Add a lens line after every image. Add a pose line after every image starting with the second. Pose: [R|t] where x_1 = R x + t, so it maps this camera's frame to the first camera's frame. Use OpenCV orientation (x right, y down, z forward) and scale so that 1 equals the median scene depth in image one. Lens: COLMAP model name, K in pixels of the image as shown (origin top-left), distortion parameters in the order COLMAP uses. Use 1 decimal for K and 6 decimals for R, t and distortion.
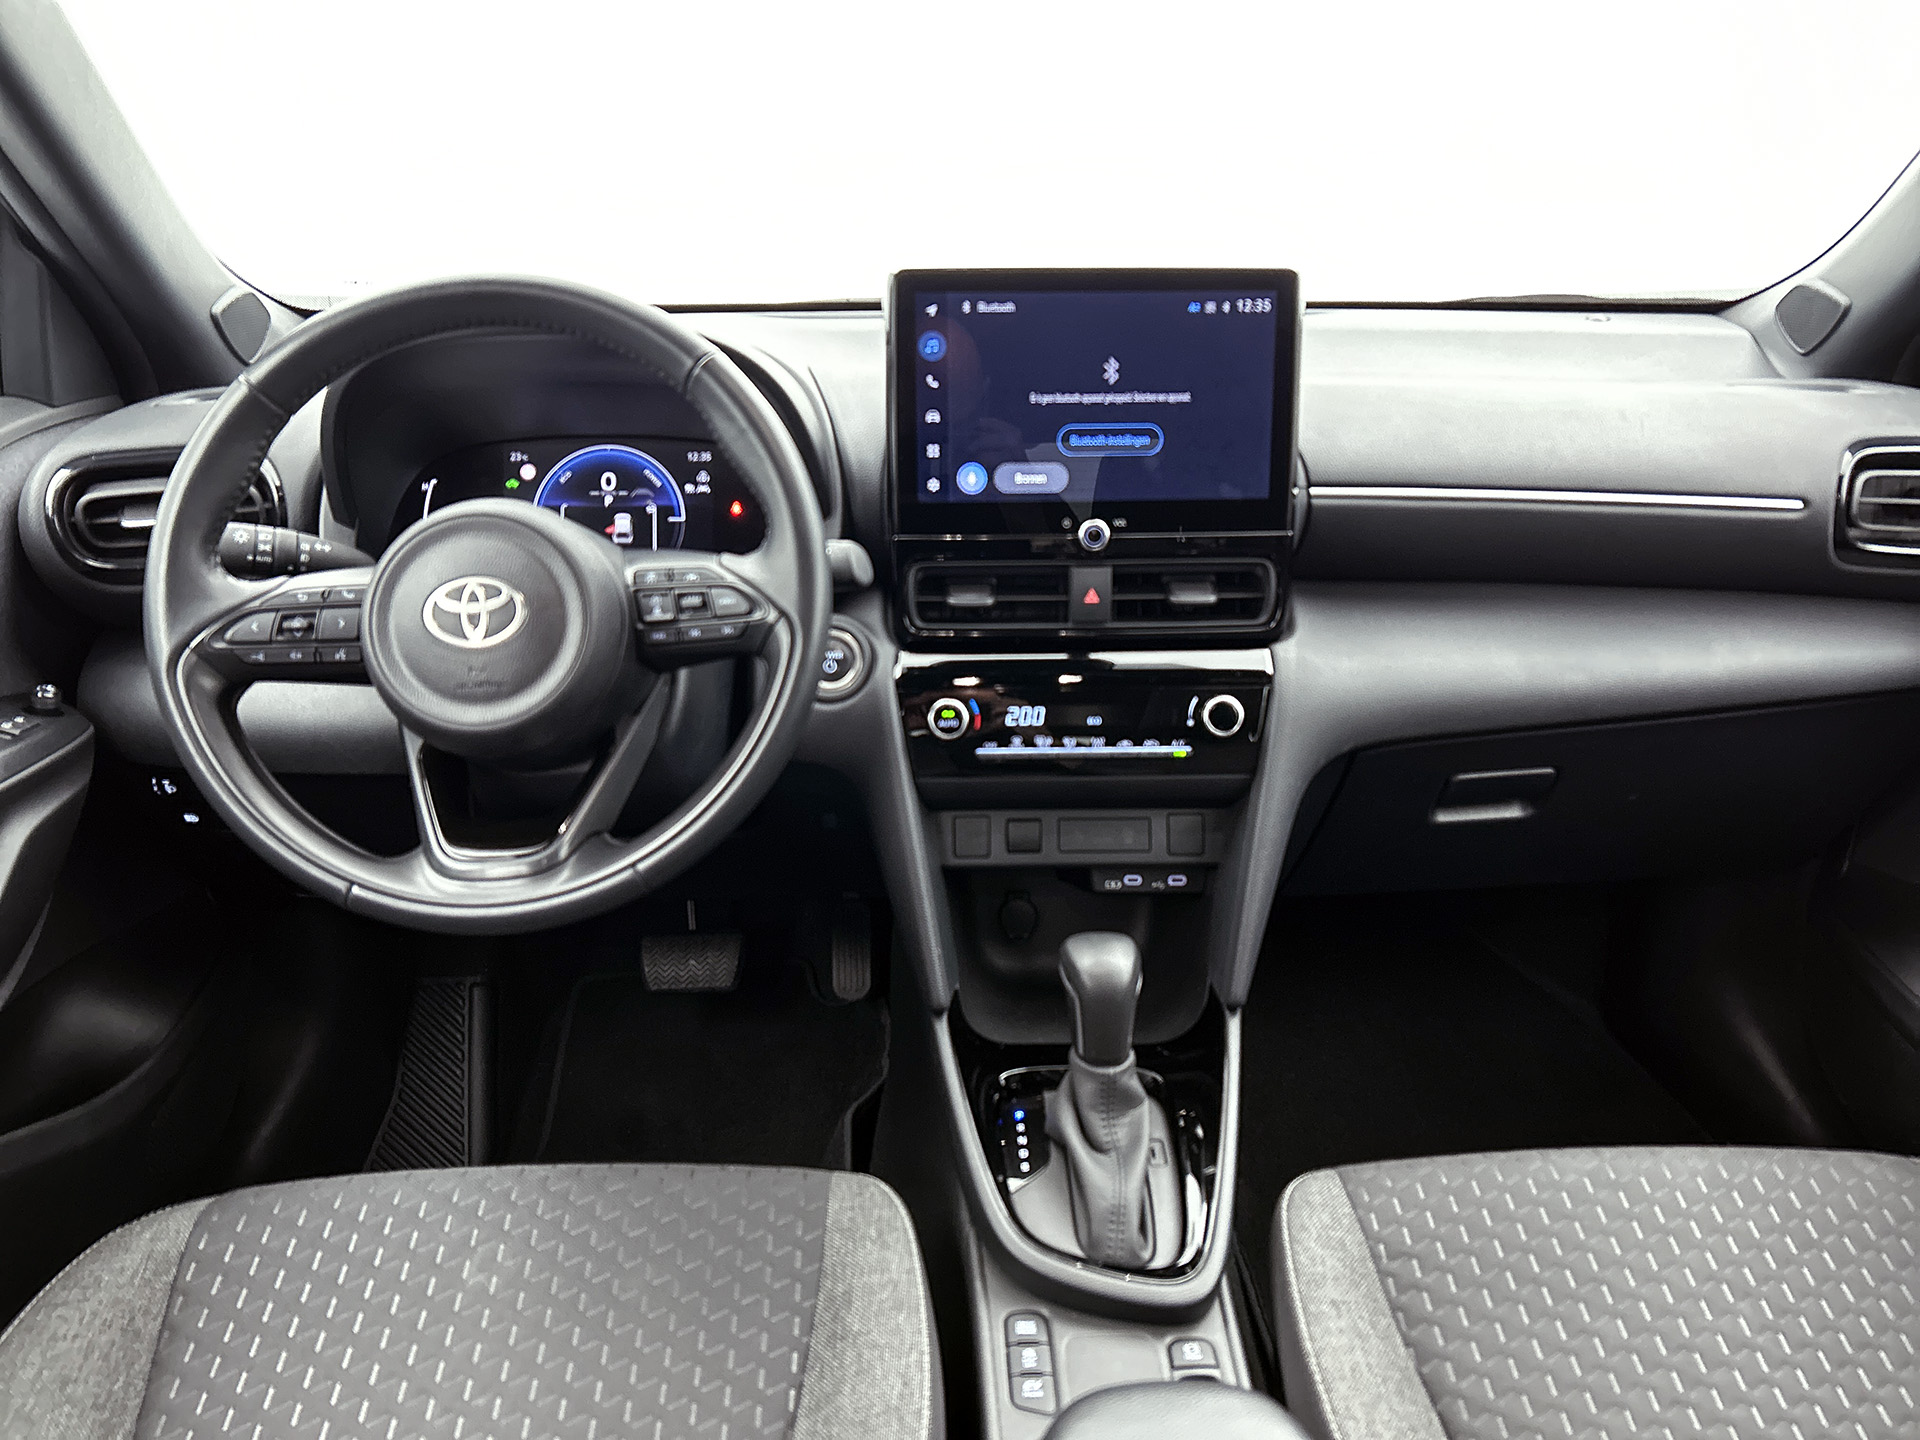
lens RADIAL K [[1505.2, 0, 960.0], [0, 1505.2, 720.0], [0, 0, 1]] dist [0.060535, 0.001889]
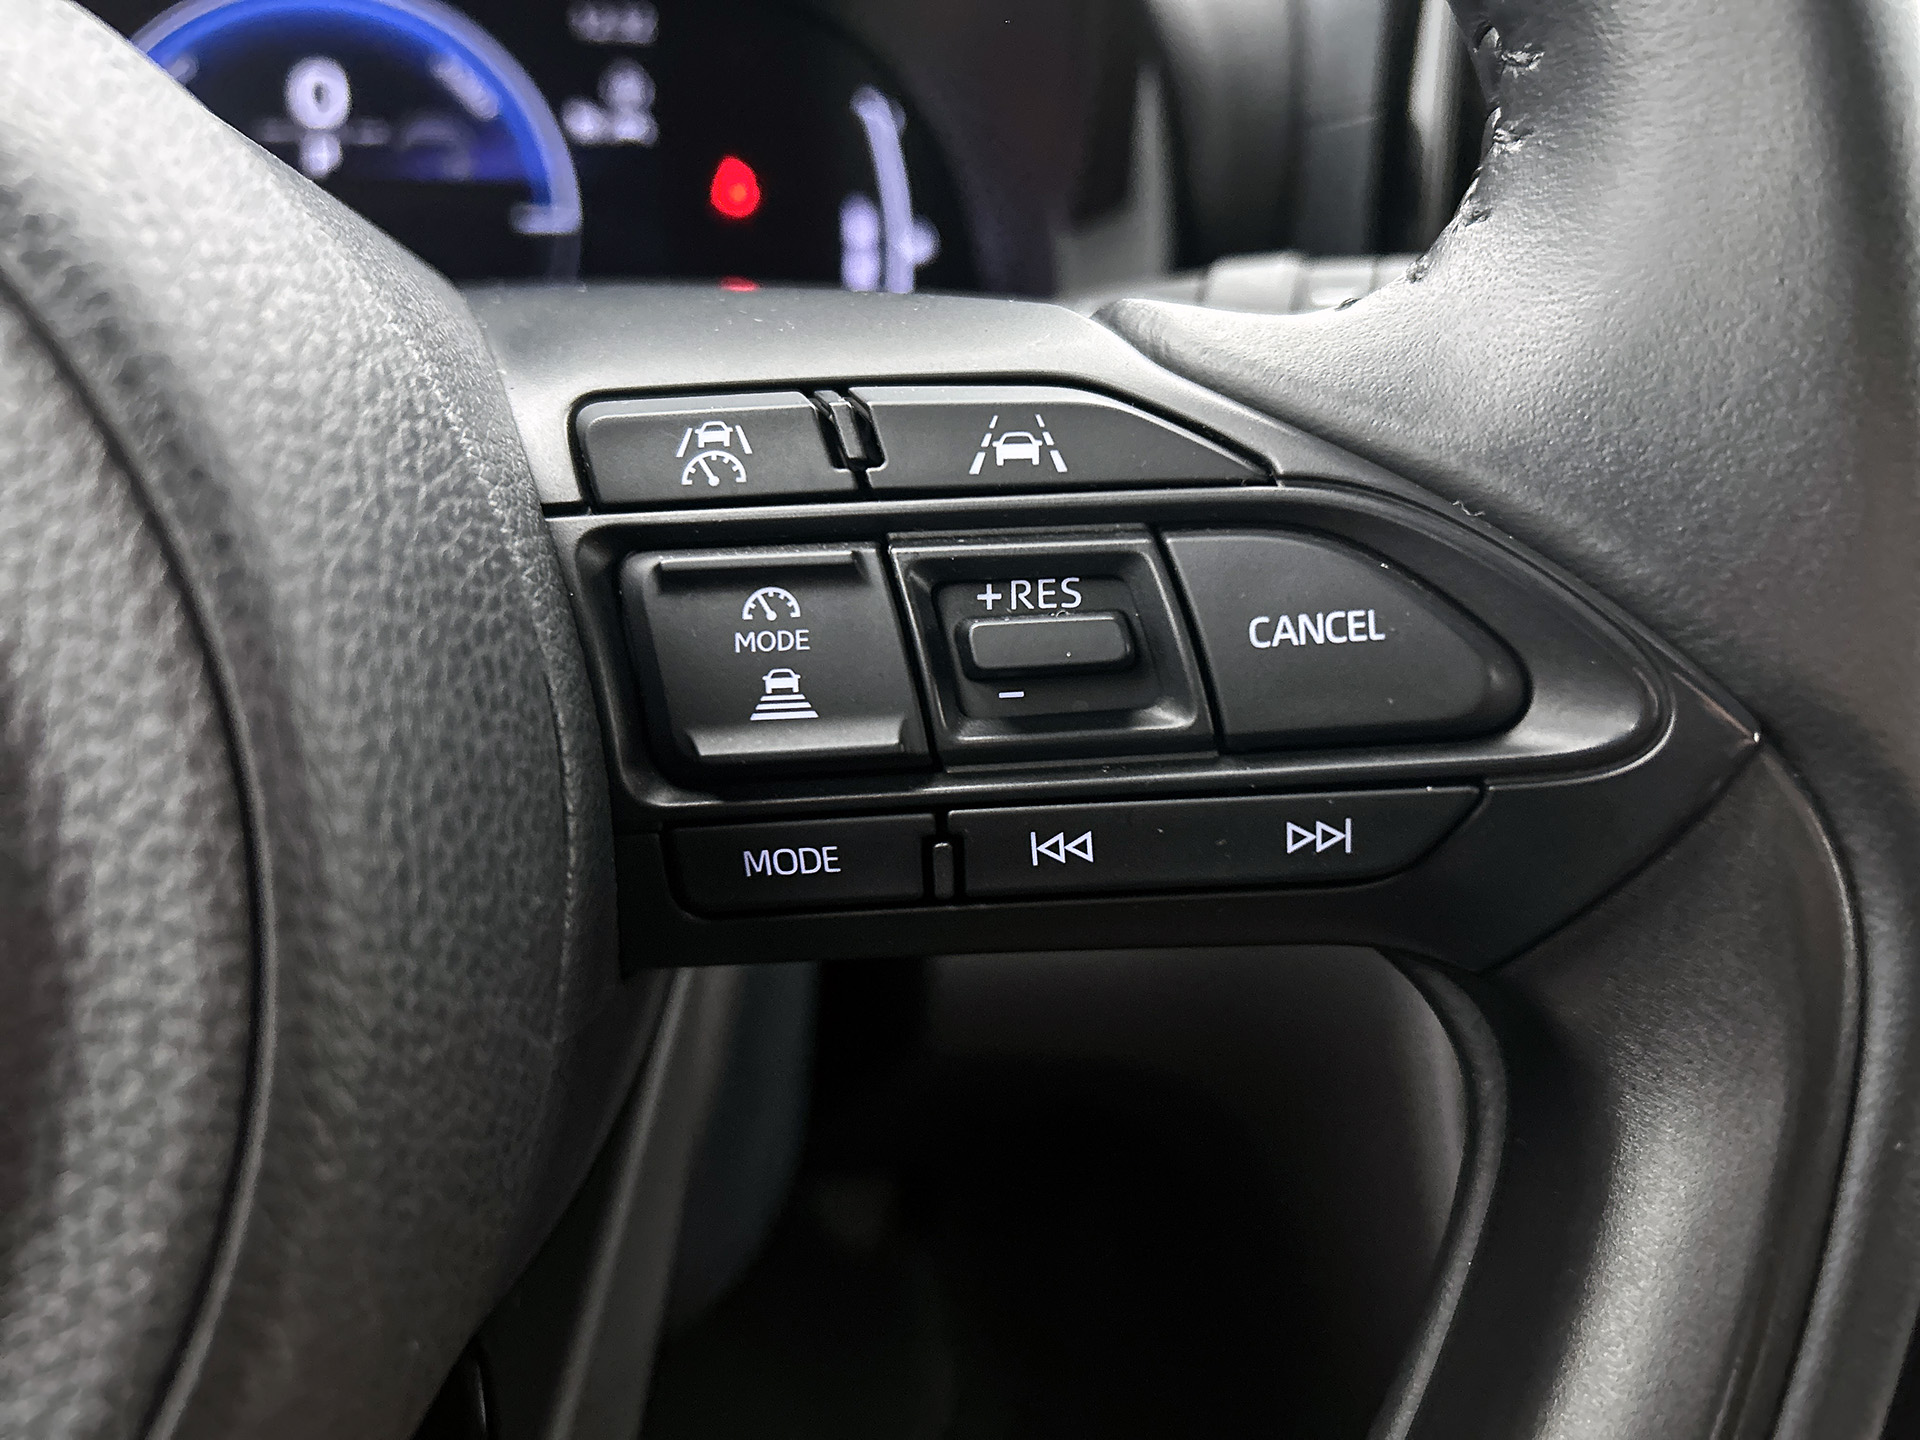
lens RADIAL K [[1508.4, 0, 897.0], [0, 1508.4, 717.4], [0, 0, 1]] dist [0.083578, -0.166755]
pose [[0.990411, -0.024162, 0.136024, -0.208729], [0.007855, 0.992843, 0.119169, -0.086623], [-0.137930, -0.116958, 0.983512, 0.856482]]
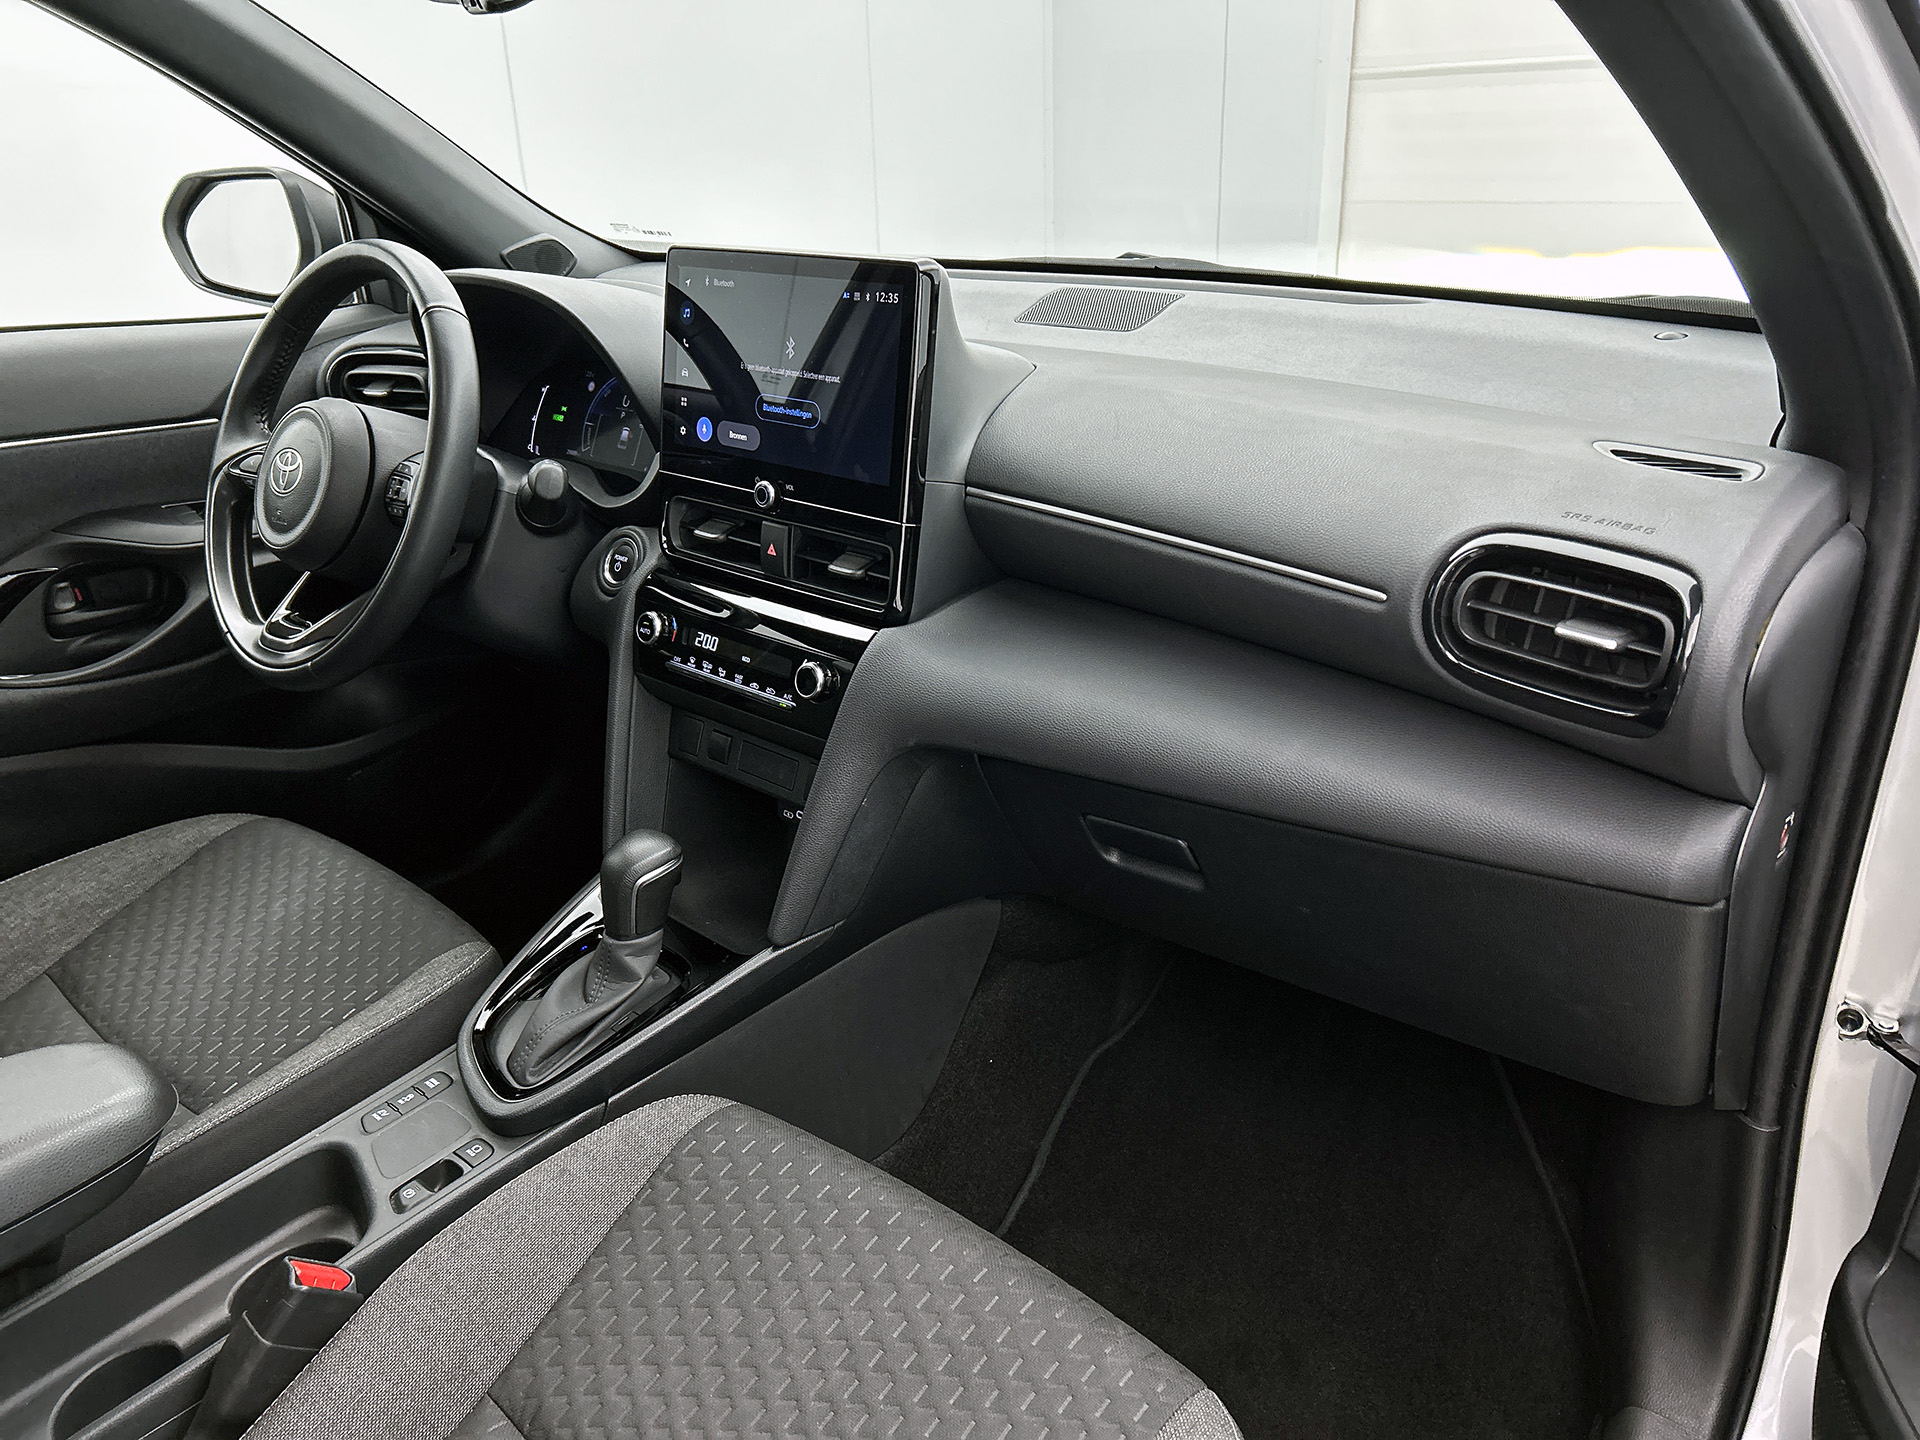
lens RADIAL K [[1505.2, 0, 960.0], [0, 1505.2, 720.0], [0, 0, 1]] dist [0.060535, 0.001889]
pose [[0.739951, 0.240512, -0.628193, 1.077020], [-0.206015, 0.970045, 0.128728, -0.154861], [0.640336, 0.034165, 0.767335, 0.280970]]
